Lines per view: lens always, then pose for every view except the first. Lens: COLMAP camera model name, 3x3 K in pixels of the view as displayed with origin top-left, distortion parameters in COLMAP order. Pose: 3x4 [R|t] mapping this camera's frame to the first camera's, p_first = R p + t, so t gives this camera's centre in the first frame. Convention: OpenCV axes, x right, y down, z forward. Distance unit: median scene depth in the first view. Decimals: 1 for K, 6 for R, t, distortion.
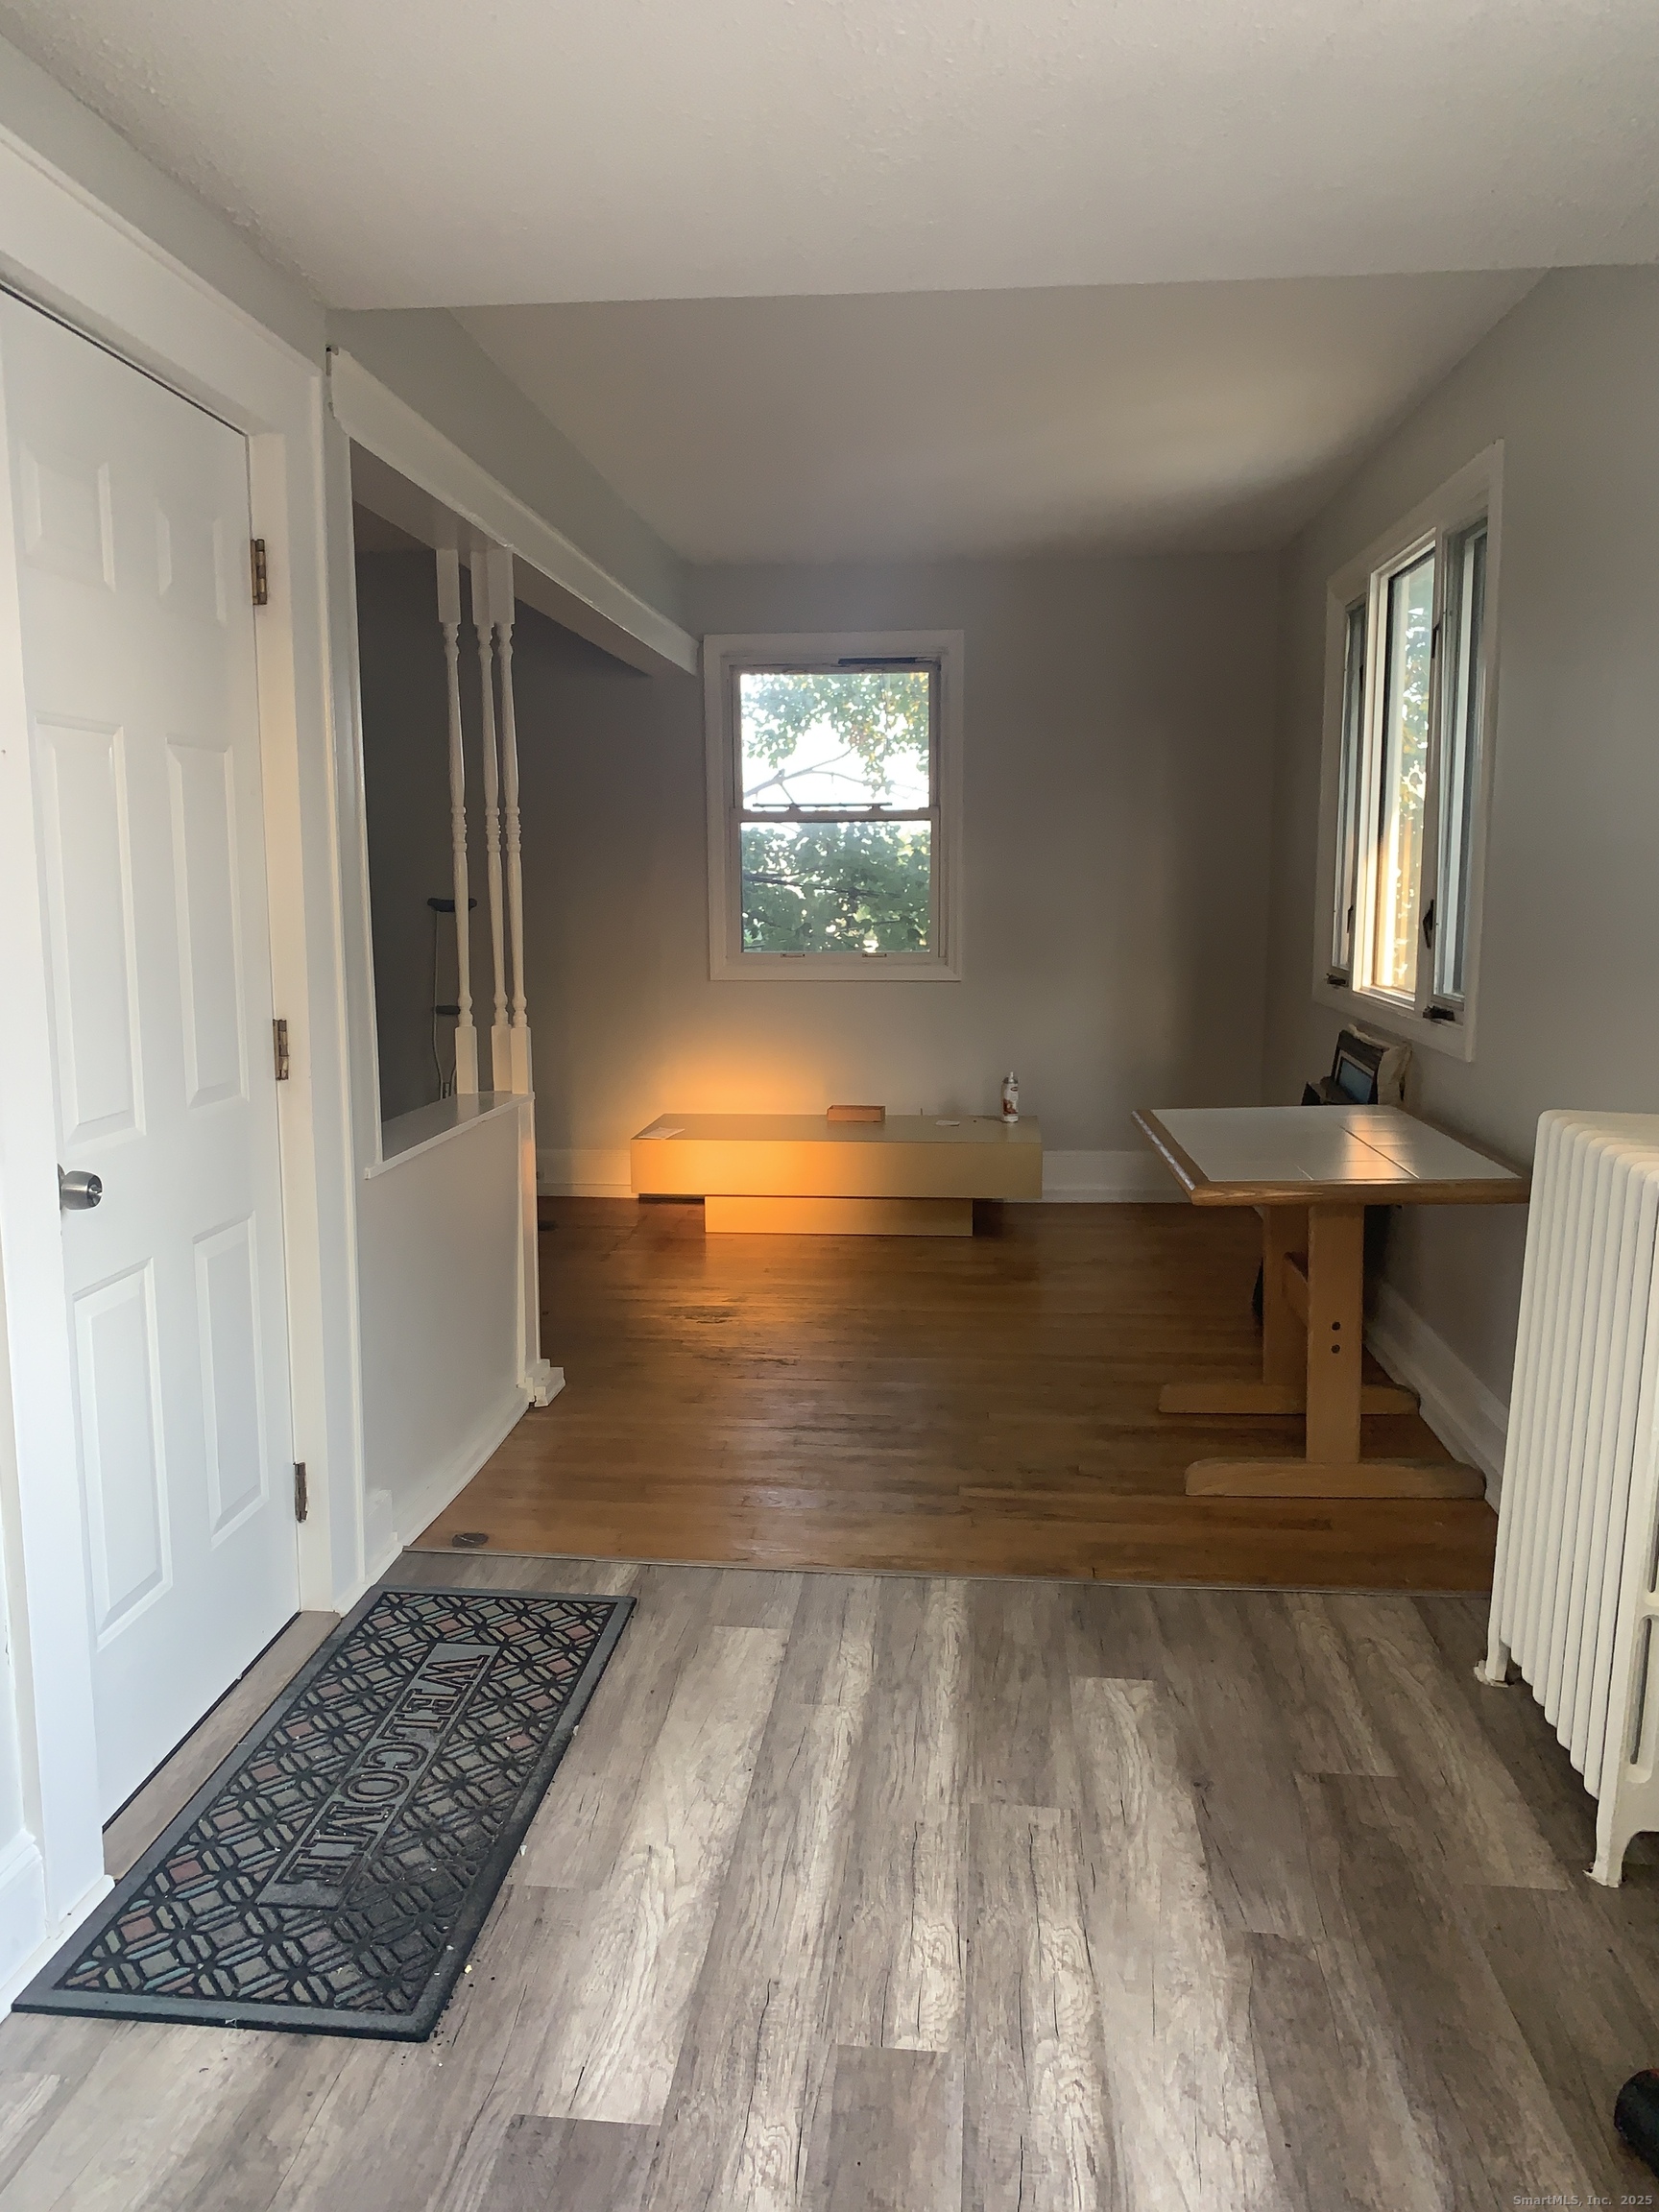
lens RADIAL K [[1719.5, 0, 832.7], [0, 1719.5, 1125.9], [0, 0, 1]] dist [0.038538, -0.035735]
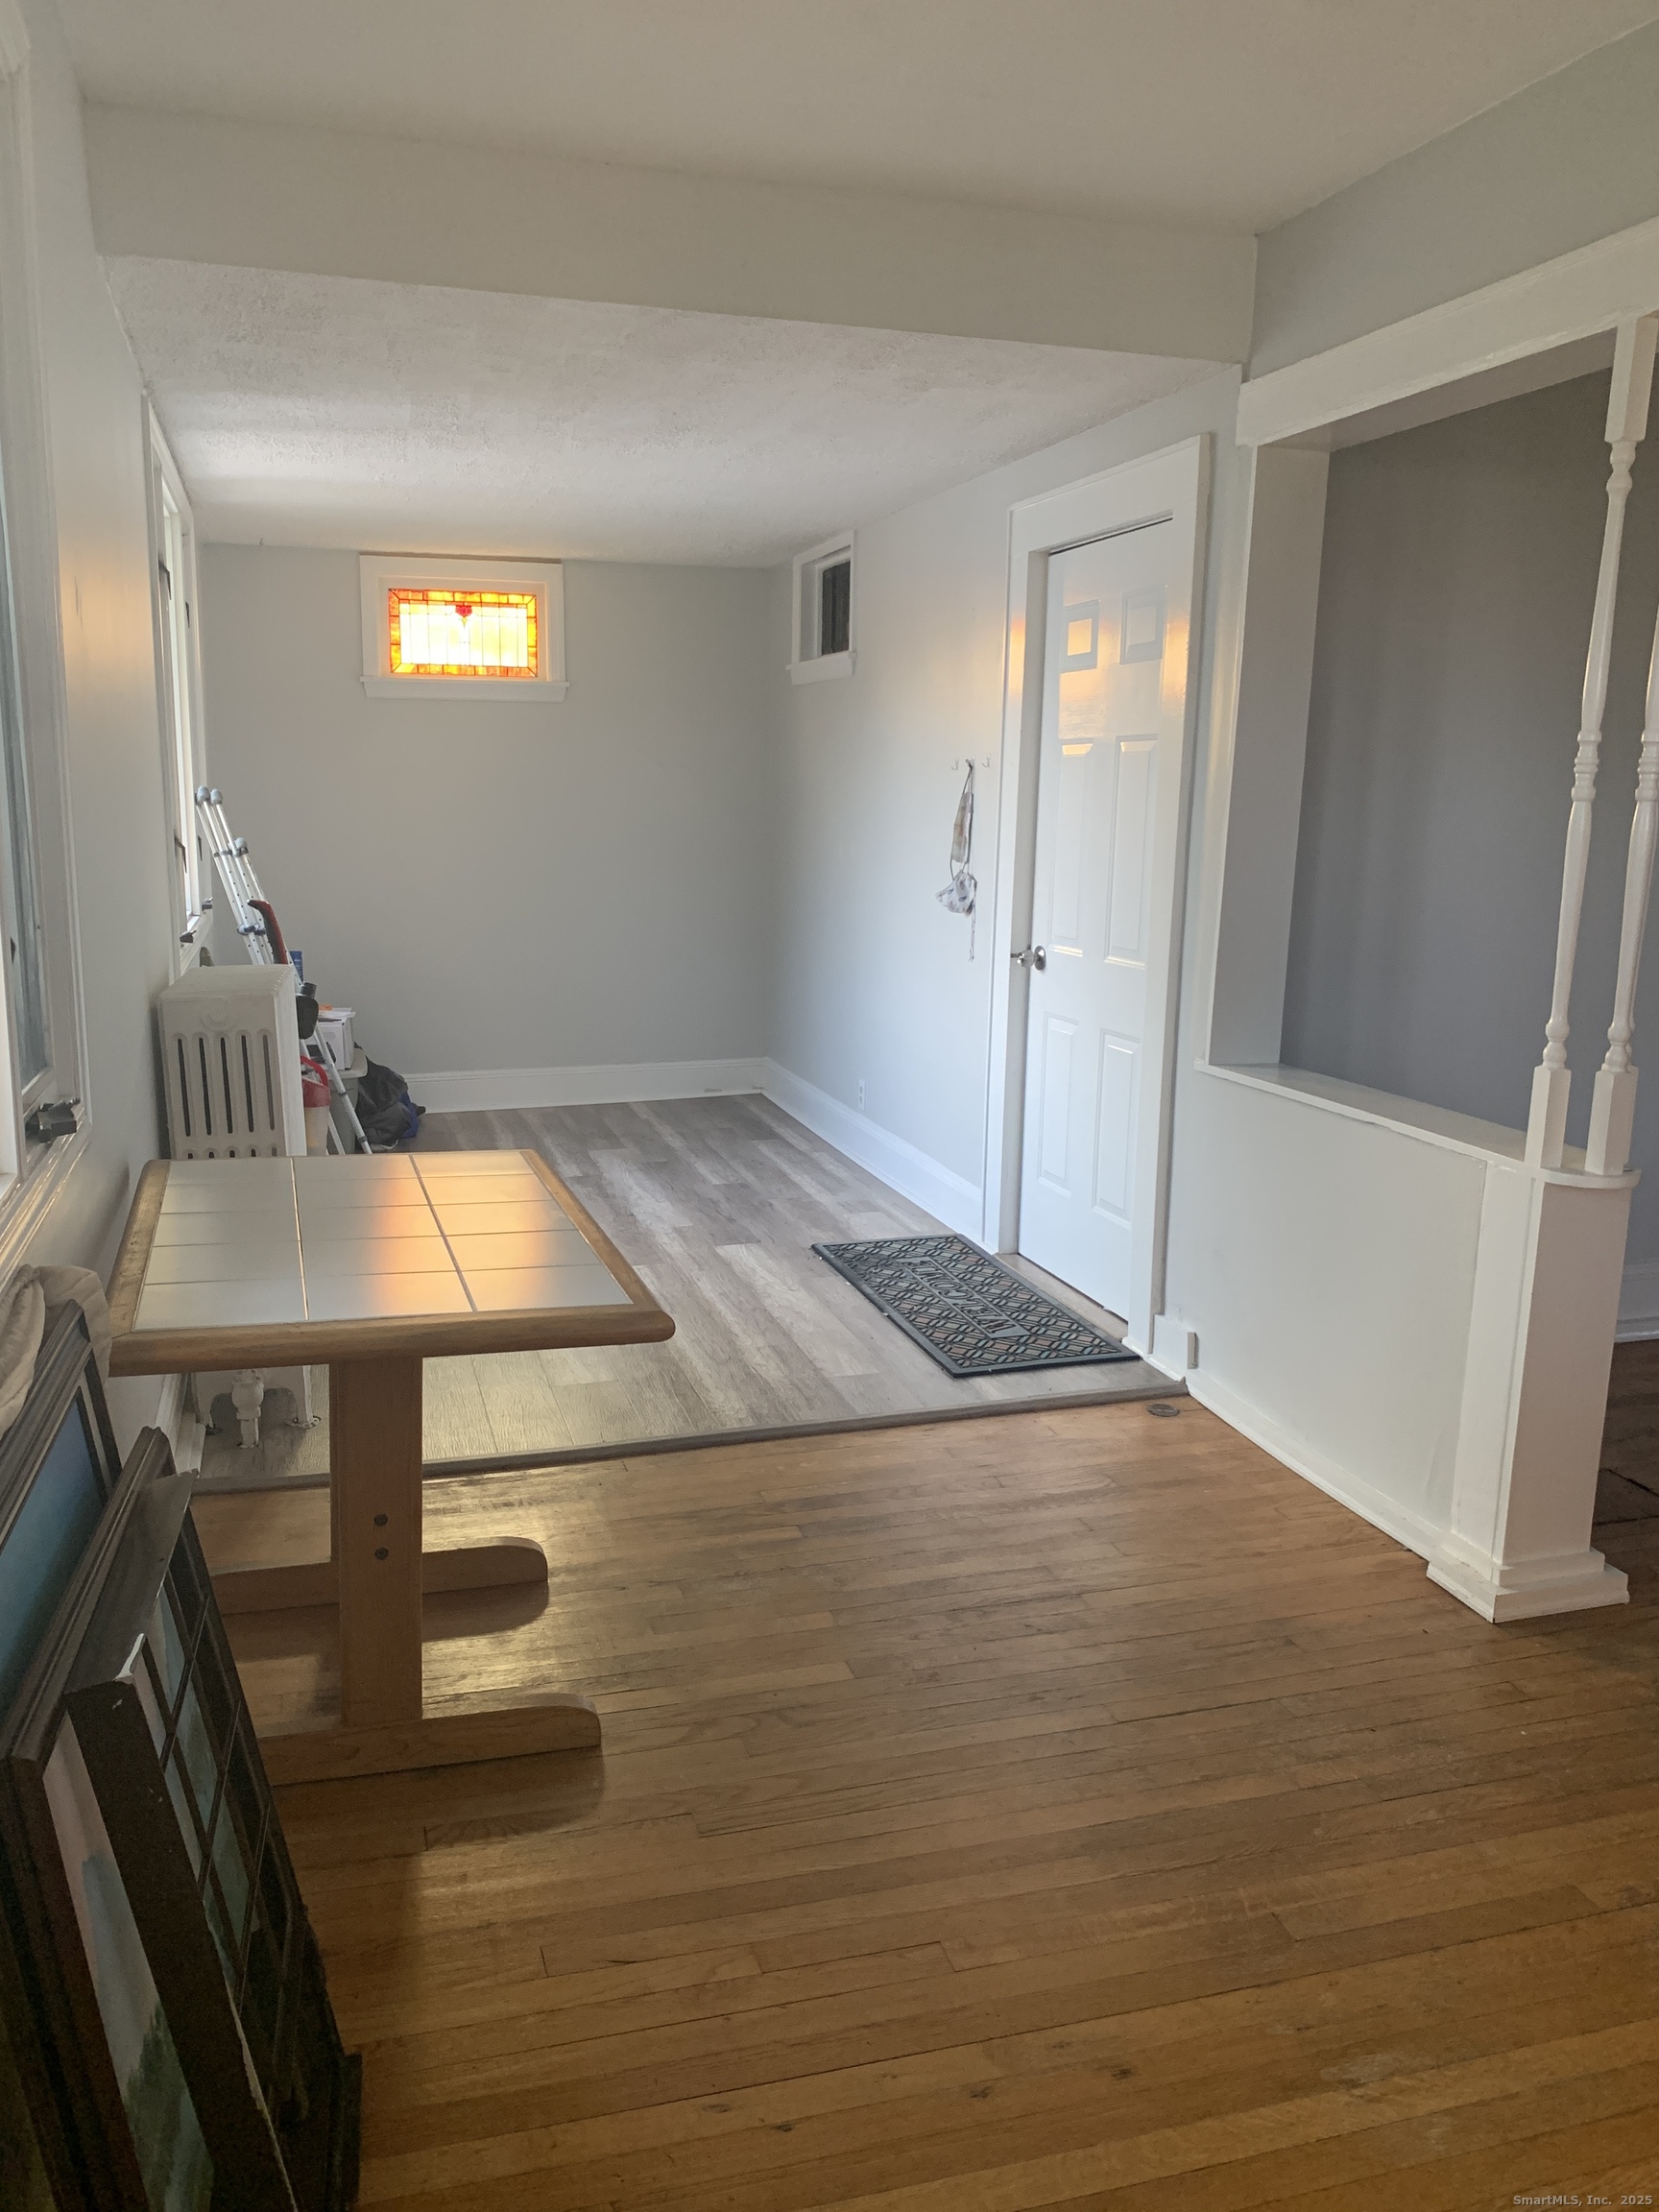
lens RADIAL K [[1719.5, 0, 823.7], [0, 1719.5, 1121.5], [0, 0, 1]] dist [0.038538, -0.035735]
pose [[-0.929917, 0.052933, -0.363941, 0.554950], [-0.068703, 0.947165, 0.313304, -0.388899], [0.361296, 0.316350, -0.877147, 2.559567]]
